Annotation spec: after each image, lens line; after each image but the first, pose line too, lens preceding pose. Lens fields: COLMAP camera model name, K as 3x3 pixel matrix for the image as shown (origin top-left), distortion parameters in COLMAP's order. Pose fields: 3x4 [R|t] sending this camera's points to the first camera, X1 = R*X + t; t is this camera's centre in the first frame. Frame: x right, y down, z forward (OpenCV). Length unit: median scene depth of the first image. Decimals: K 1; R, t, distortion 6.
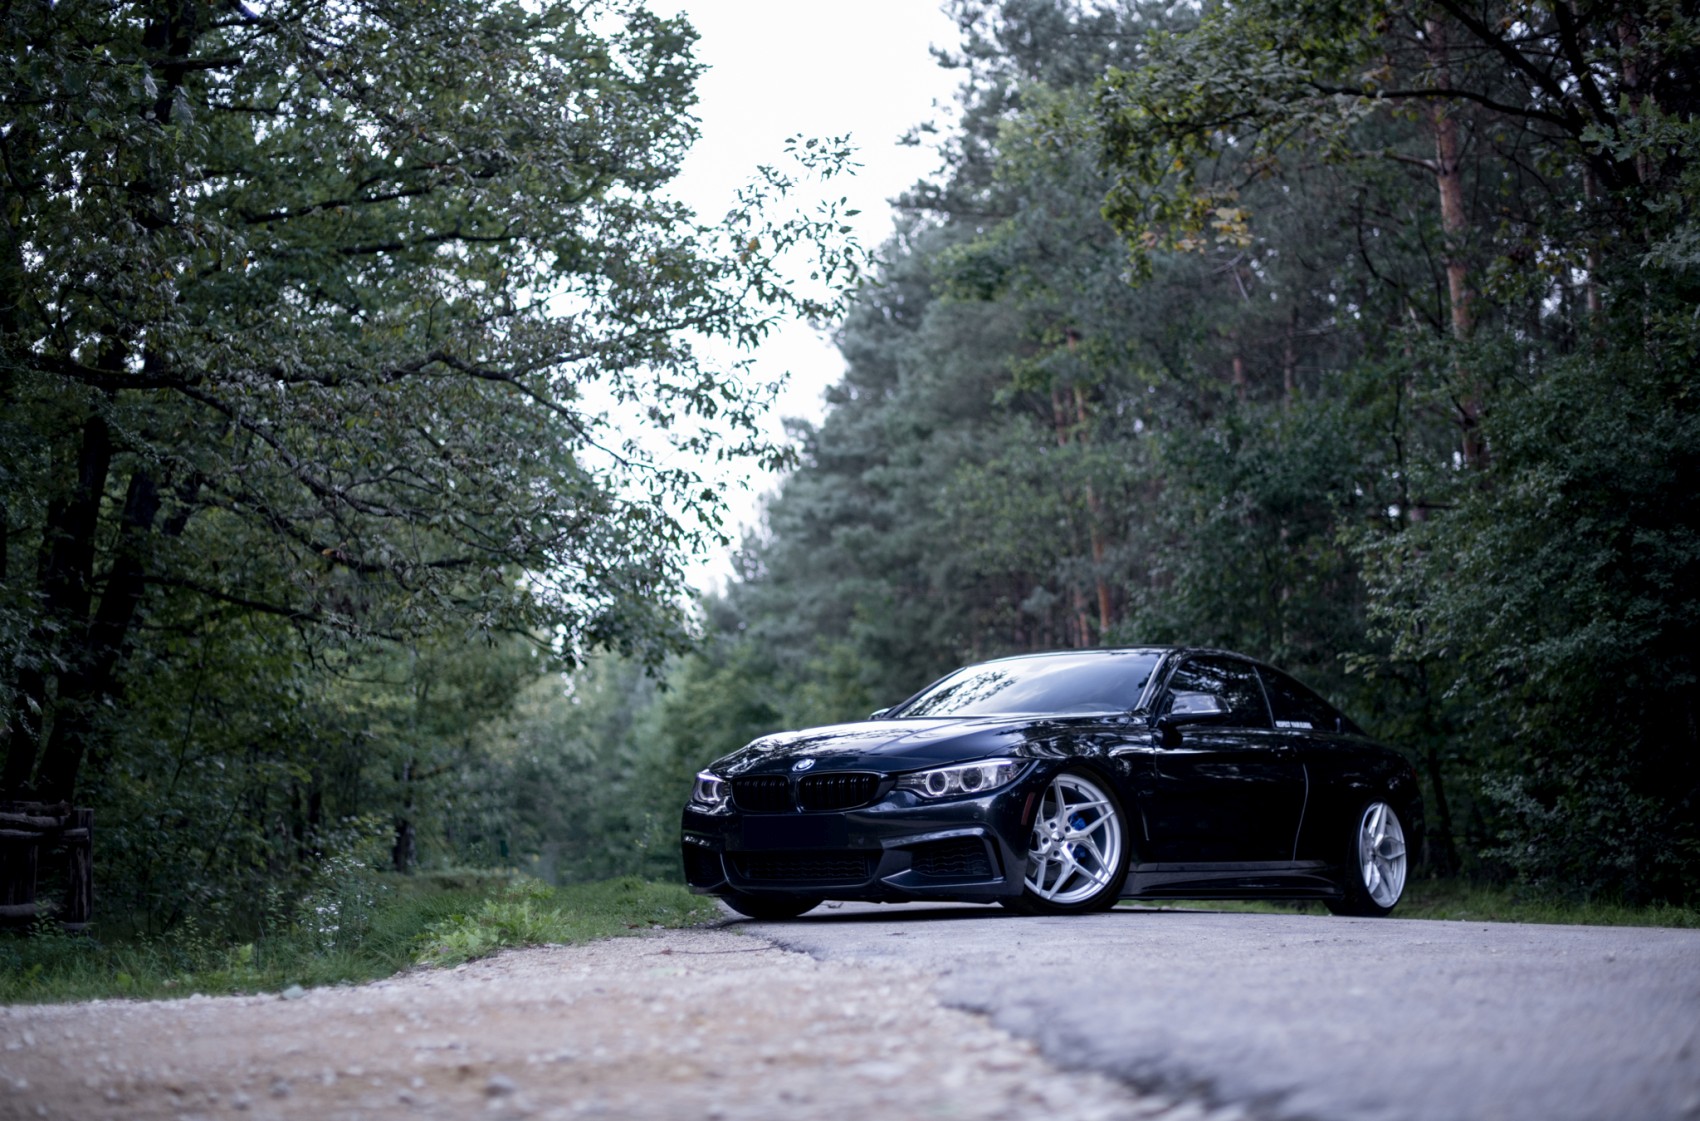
lens RADIAL K [[2441.8, 0, 852.6], [0, 2441.8, 706.4], [0, 0, 1]] dist [-0.122463, 0.026150]
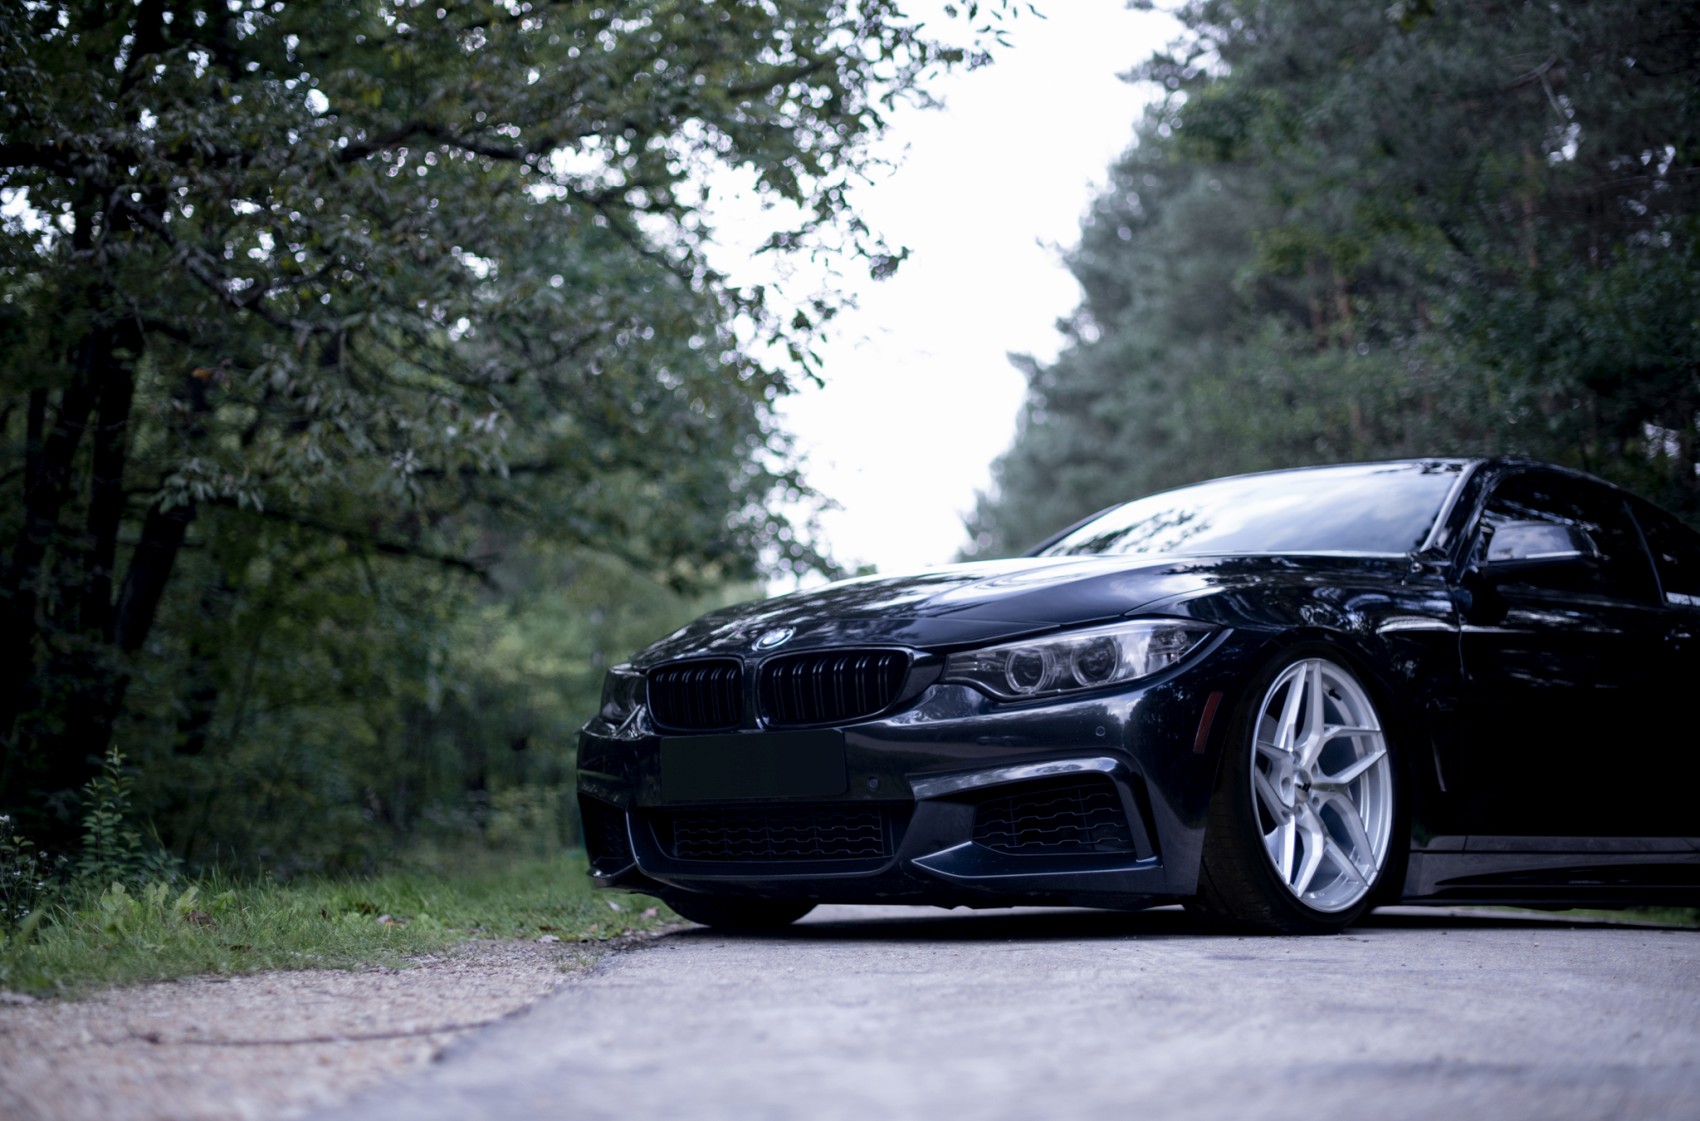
lens RADIAL K [[2506.2, 0, 846.4], [0, 2506.2, 750.9], [0, 0, 1]] dist [-0.095868, -0.028728]
pose [[0.994495, 0.004031, -0.104702, 0.030351], [-0.001614, 0.999731, 0.023154, 0.021080], [0.104767, -0.022858, 0.994234, 0.279871]]
